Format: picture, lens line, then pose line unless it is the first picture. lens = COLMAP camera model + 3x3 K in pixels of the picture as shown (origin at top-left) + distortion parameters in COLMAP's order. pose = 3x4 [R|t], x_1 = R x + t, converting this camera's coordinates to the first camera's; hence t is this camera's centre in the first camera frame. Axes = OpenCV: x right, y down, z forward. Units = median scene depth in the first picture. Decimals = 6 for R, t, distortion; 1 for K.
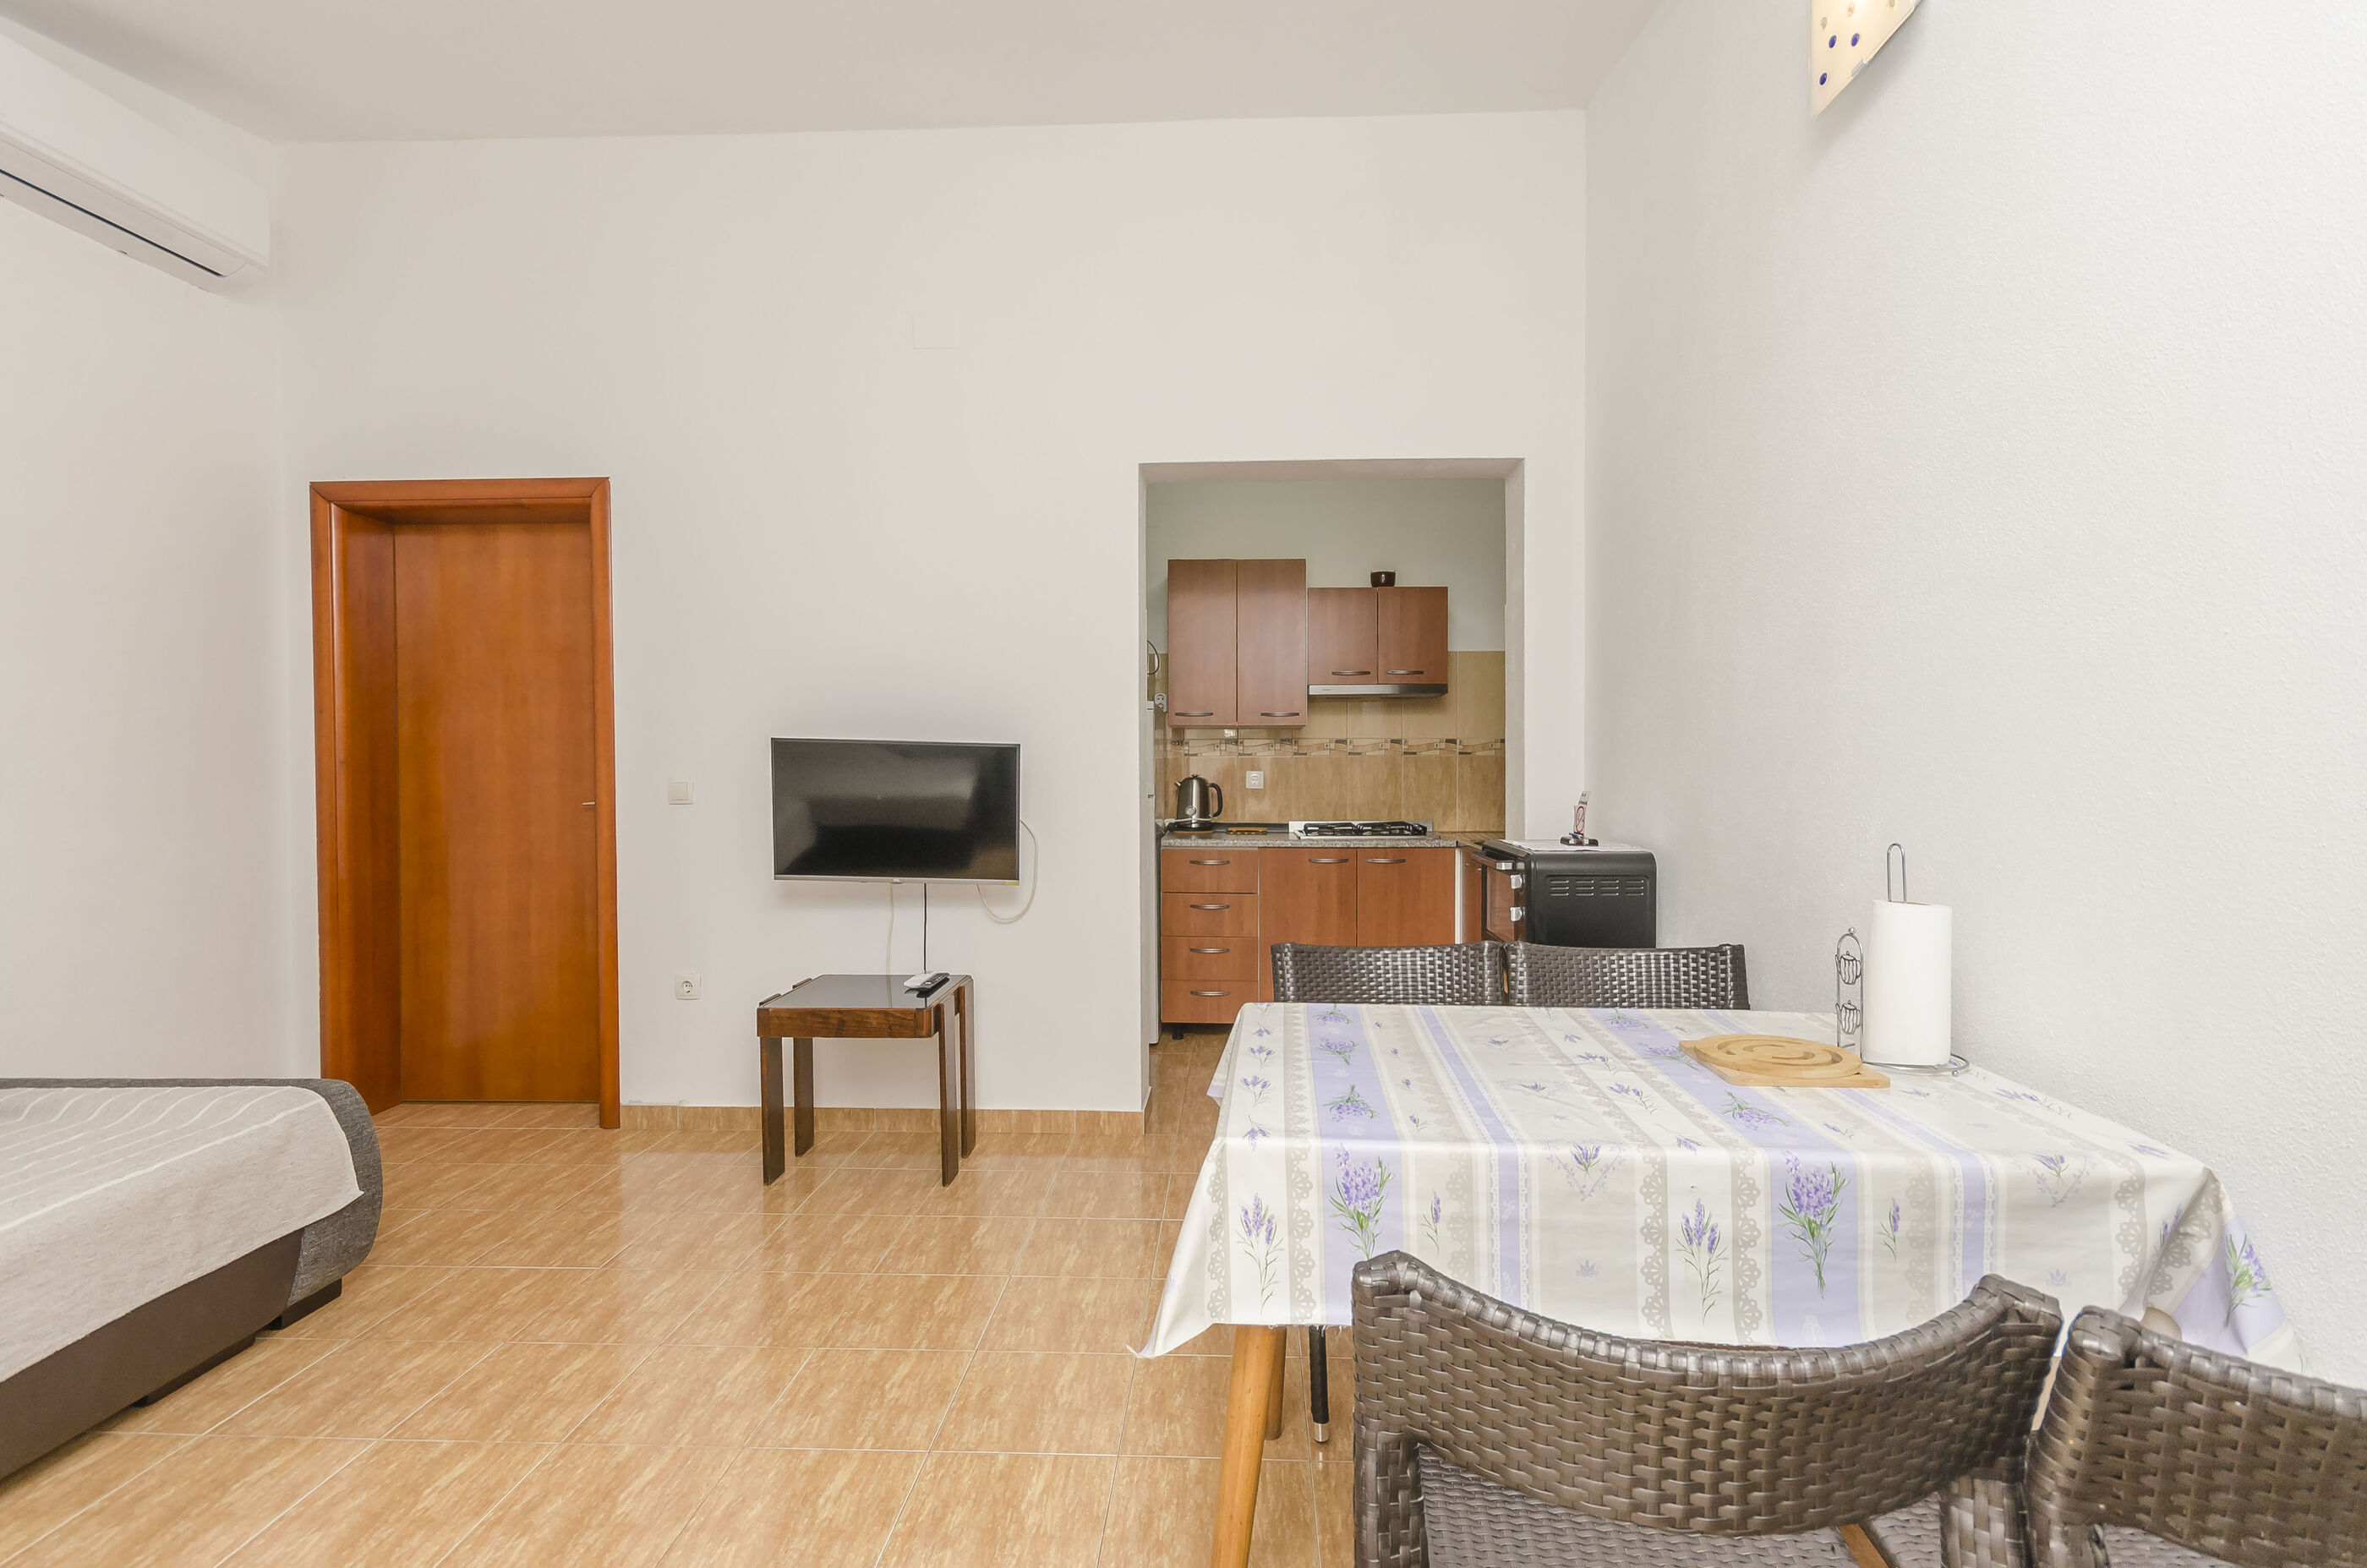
lens RADIAL K [[1079.1, 0, 1187.4], [0, 1079.1, 783.8], [0, 0, 1]] dist [0.001118, -0.000622]
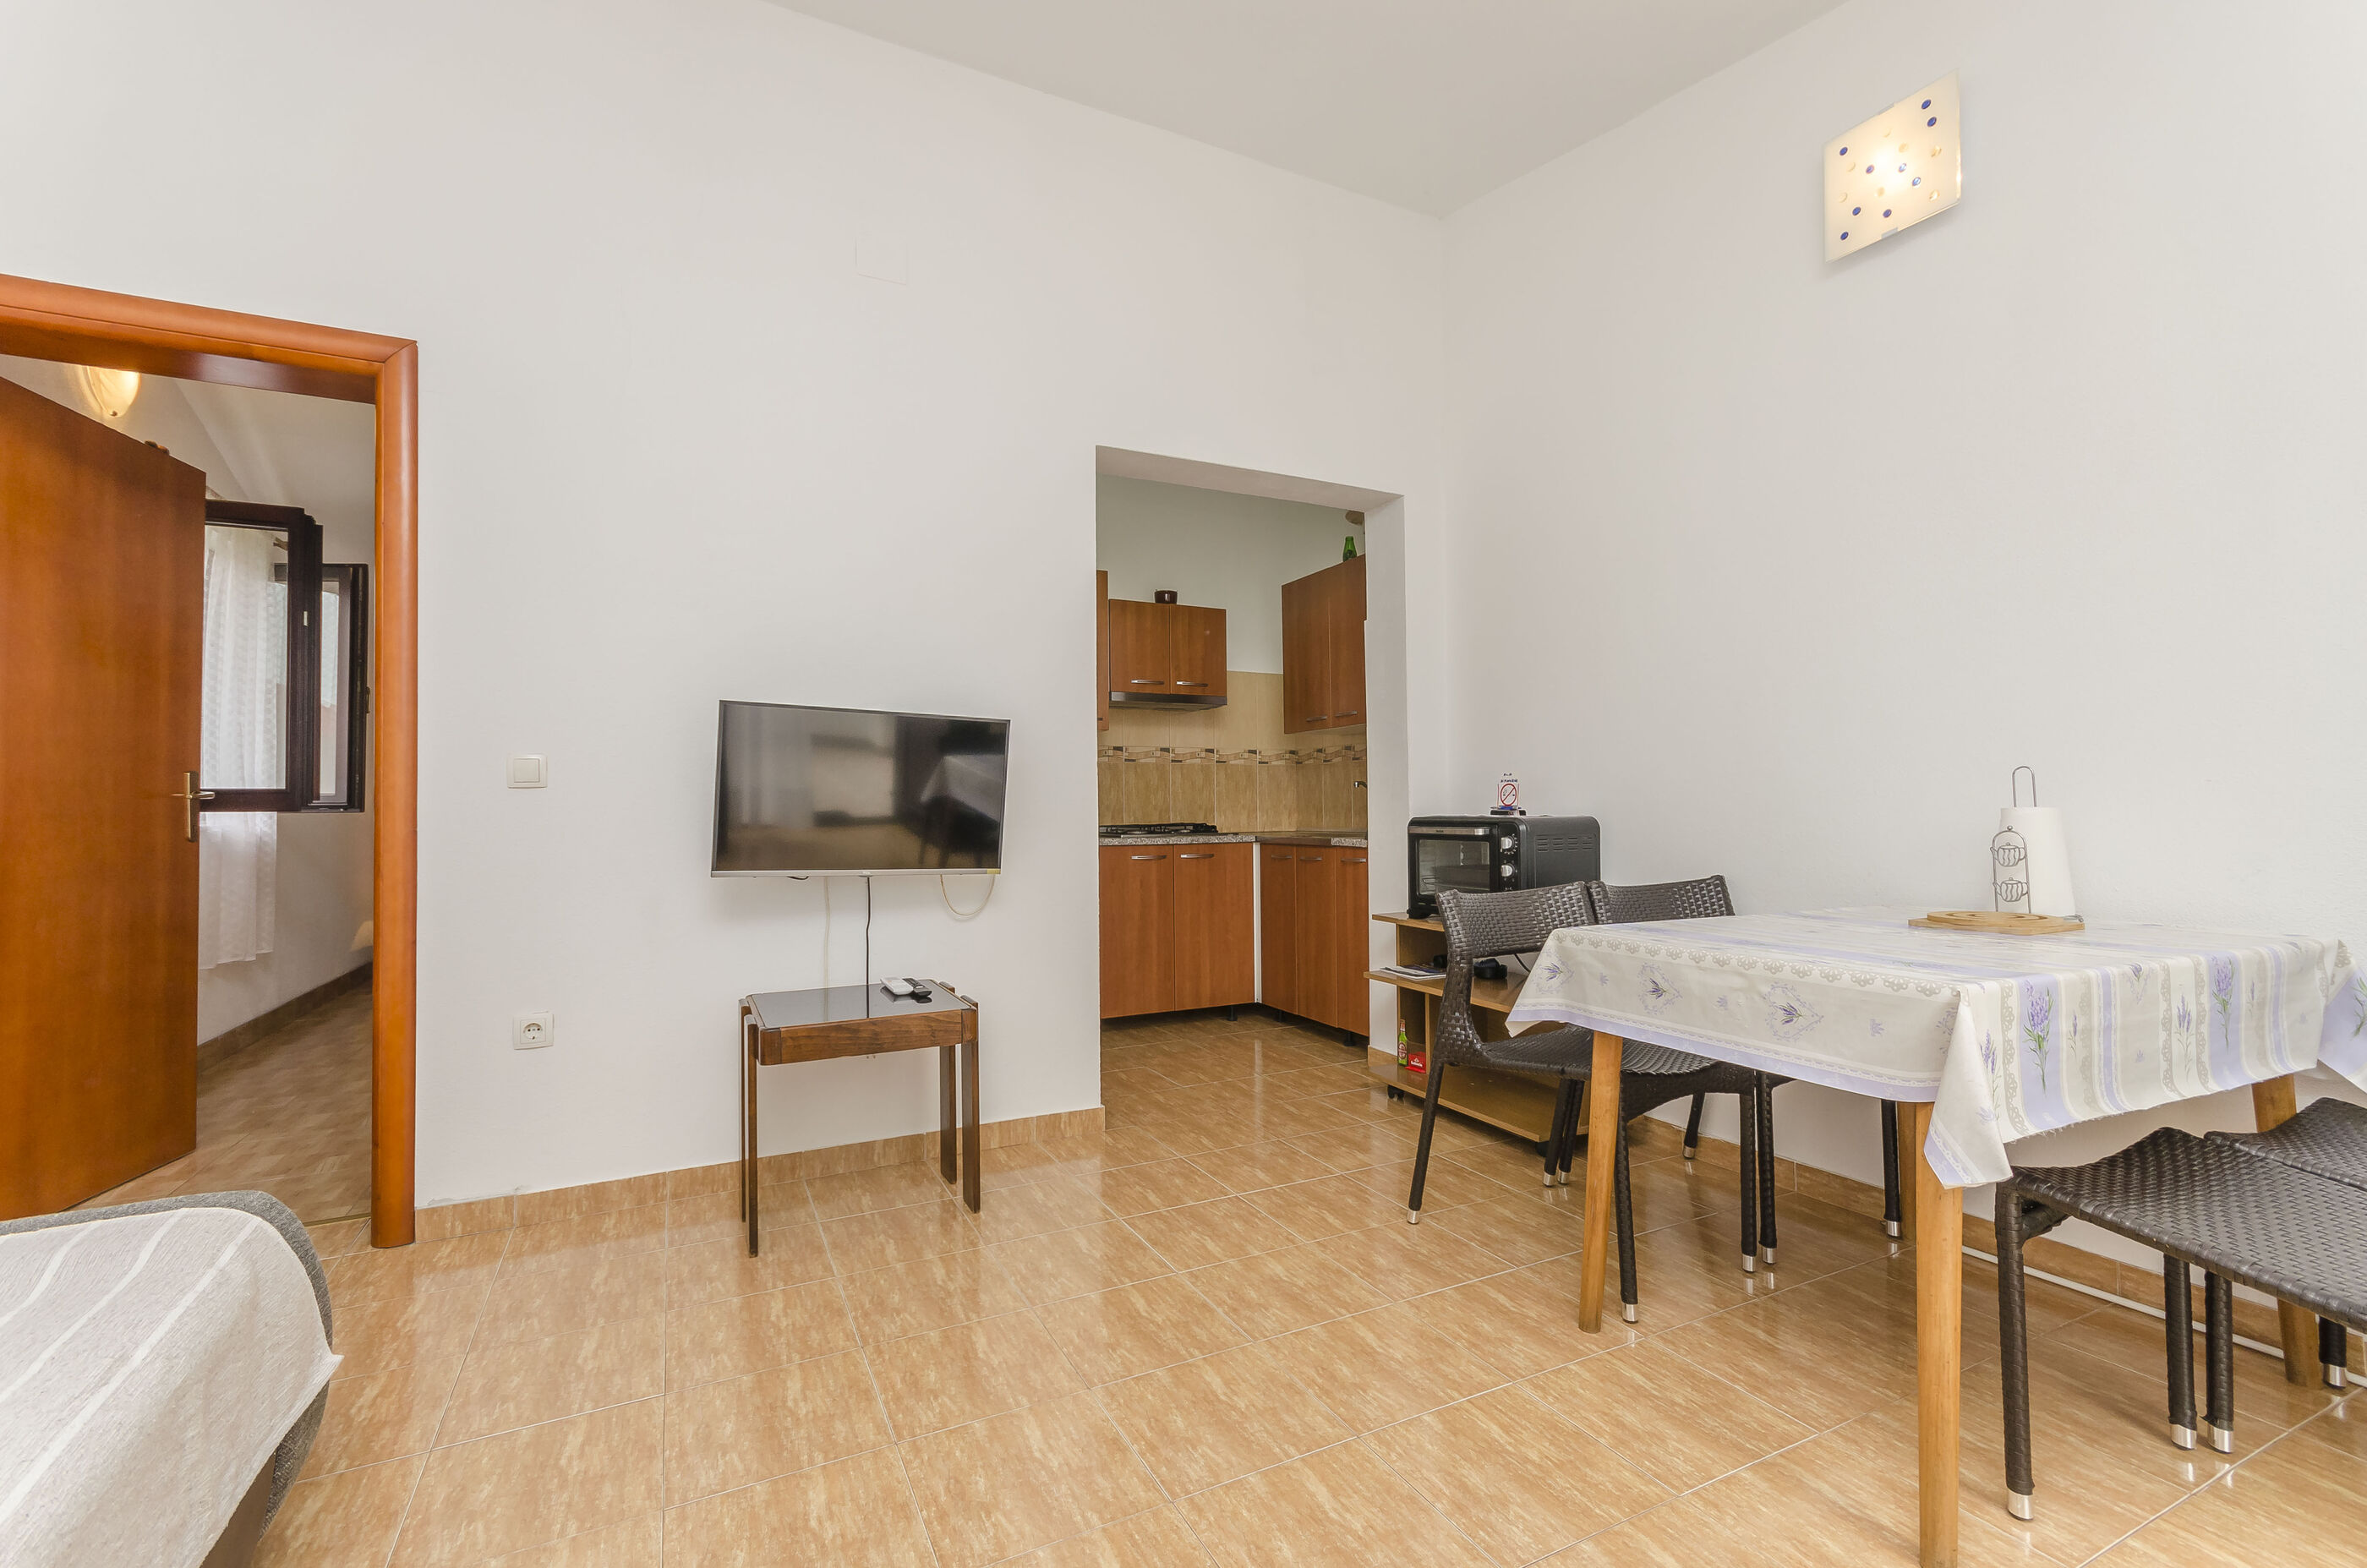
lens RADIAL K [[1019.0, 0, 1166.9], [0, 1019.0, 793.4], [0, 0, 1]] dist [0.006817, -0.000850]
pose [[0.875415, 0.001741, 0.483369, -0.443921], [0.014904, 0.999421, -0.030591, 0.053264], [-0.483143, 0.033984, 0.874882, 0.166062]]
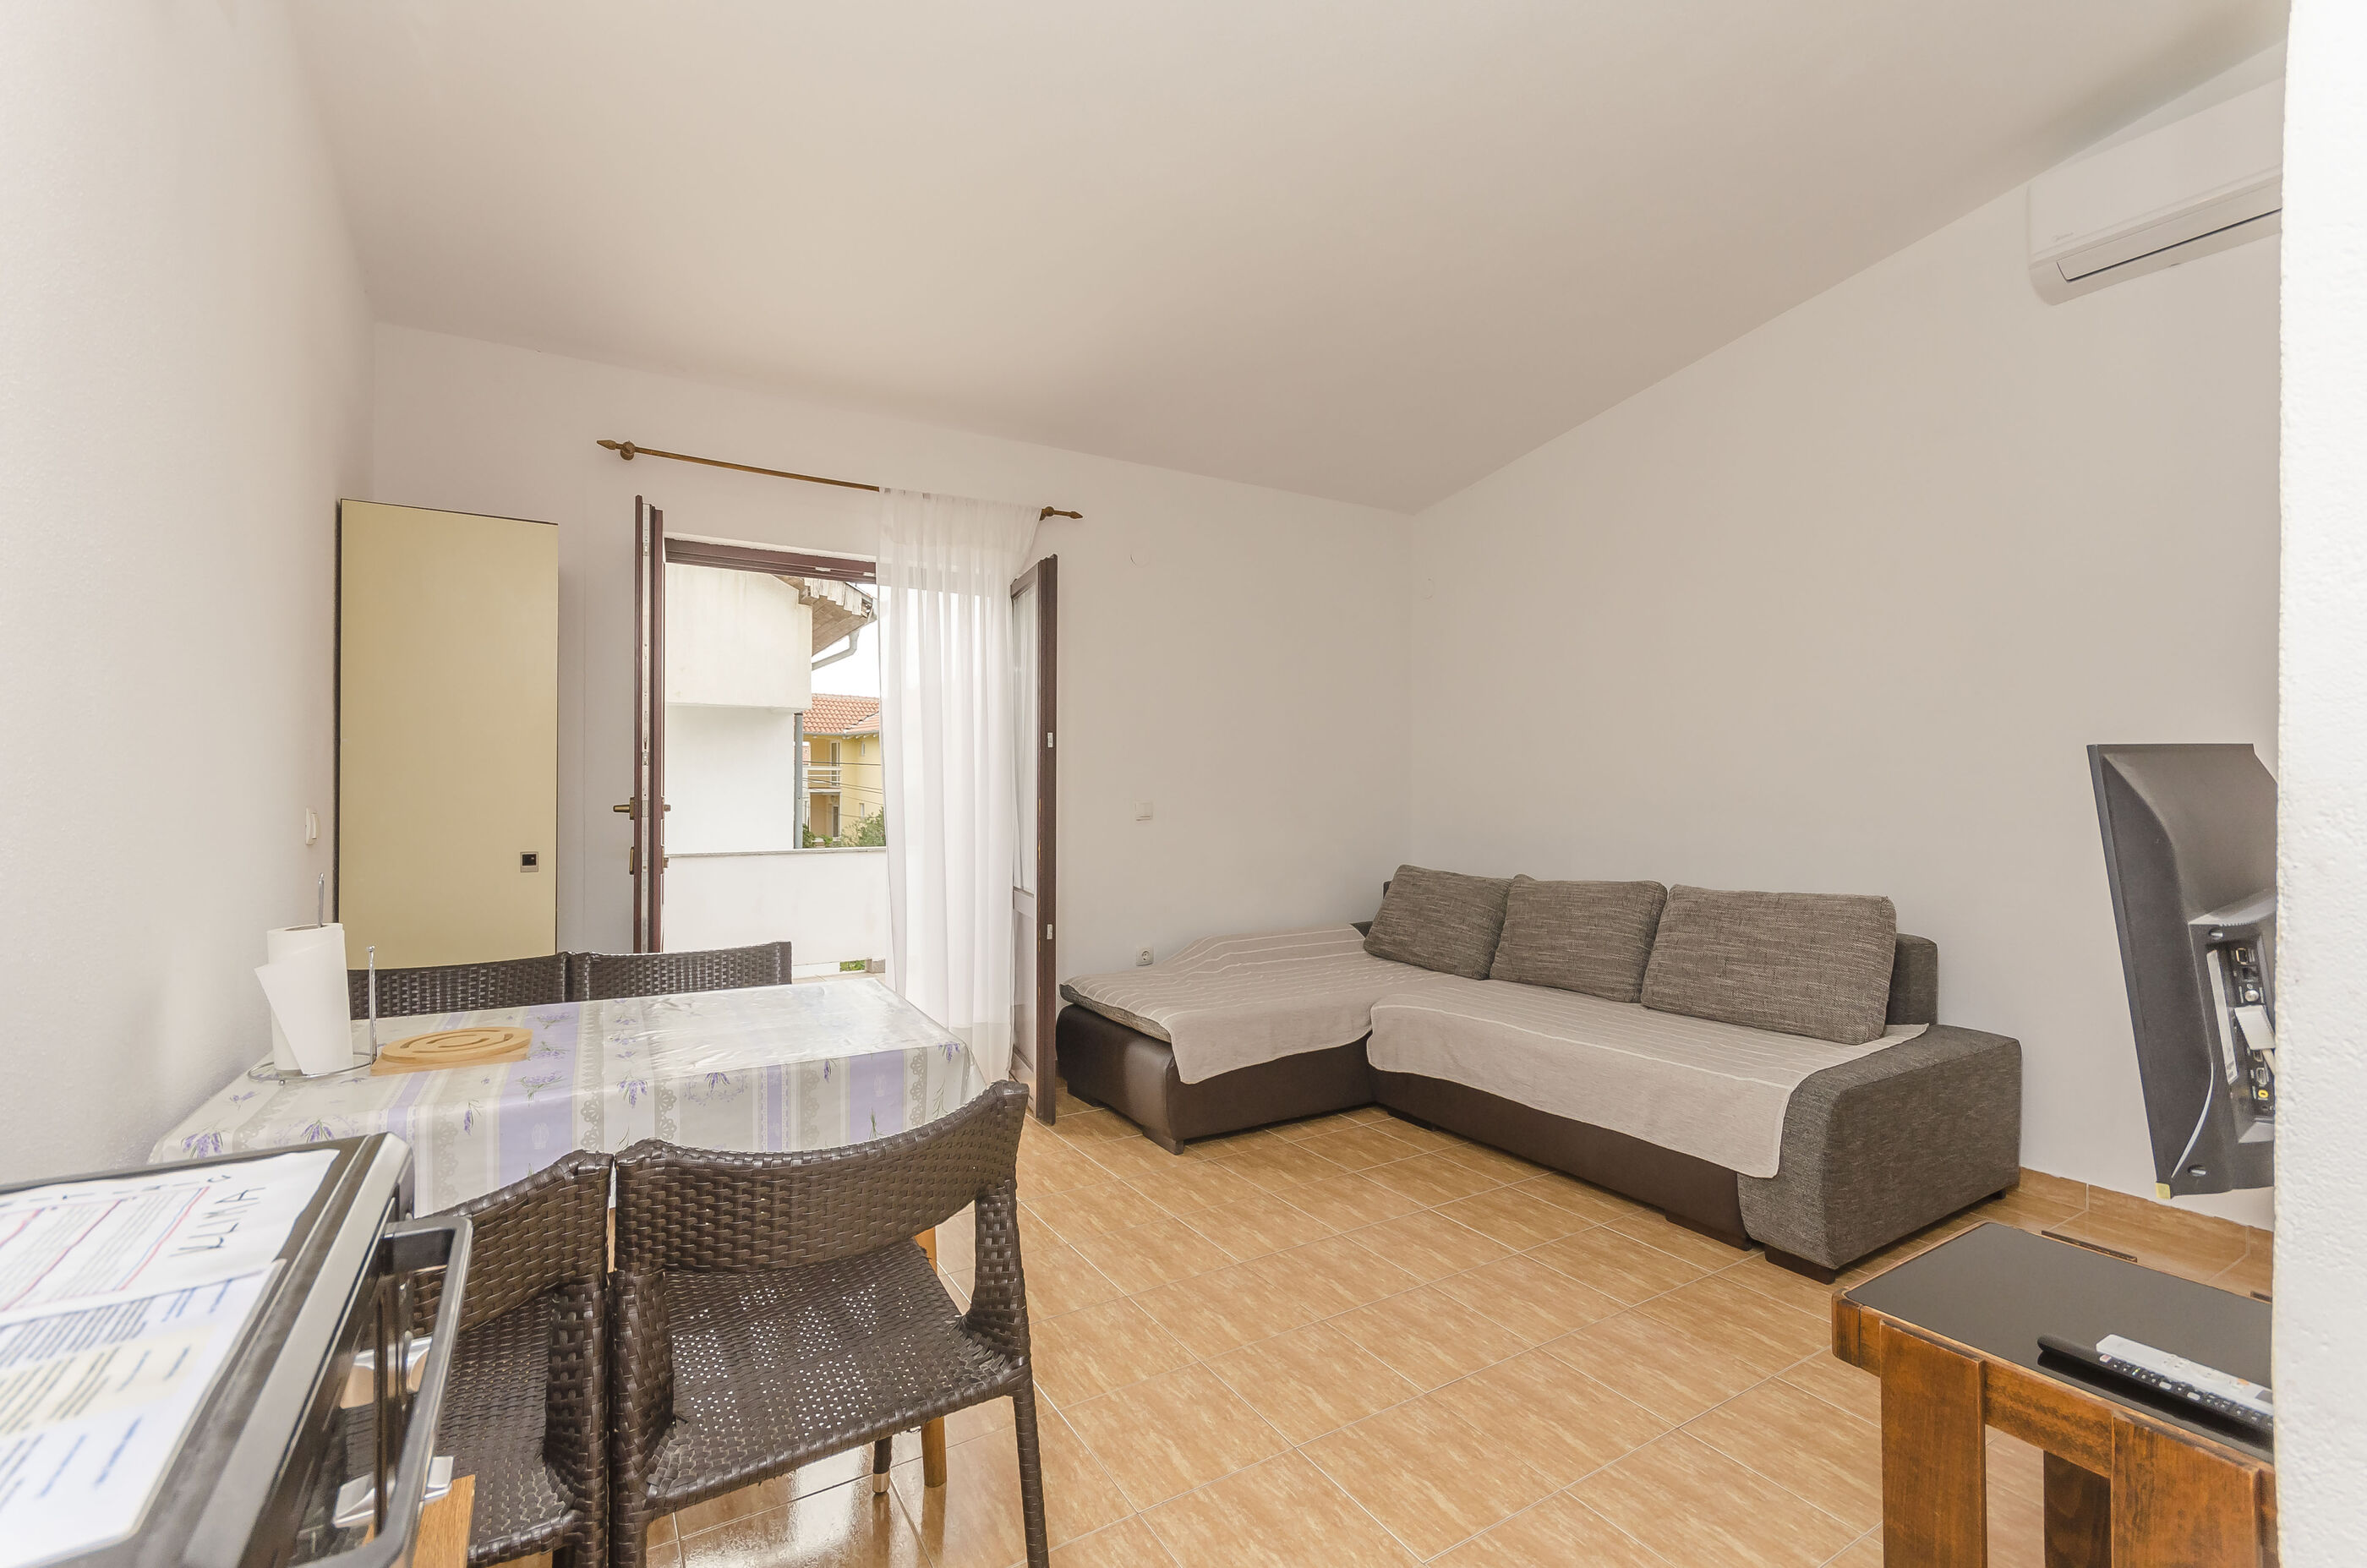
lens RADIAL K [[1019.0, 0, 1193.0], [0, 1019.0, 788.1], [0, 0, 1]] dist [0.006817, -0.000850]
pose [[-0.818274, -0.002811, -0.574821, 0.234293], [-0.012214, 0.999847, 0.012497, -0.019864], [0.574699, 0.017246, -0.818183, 1.060050]]
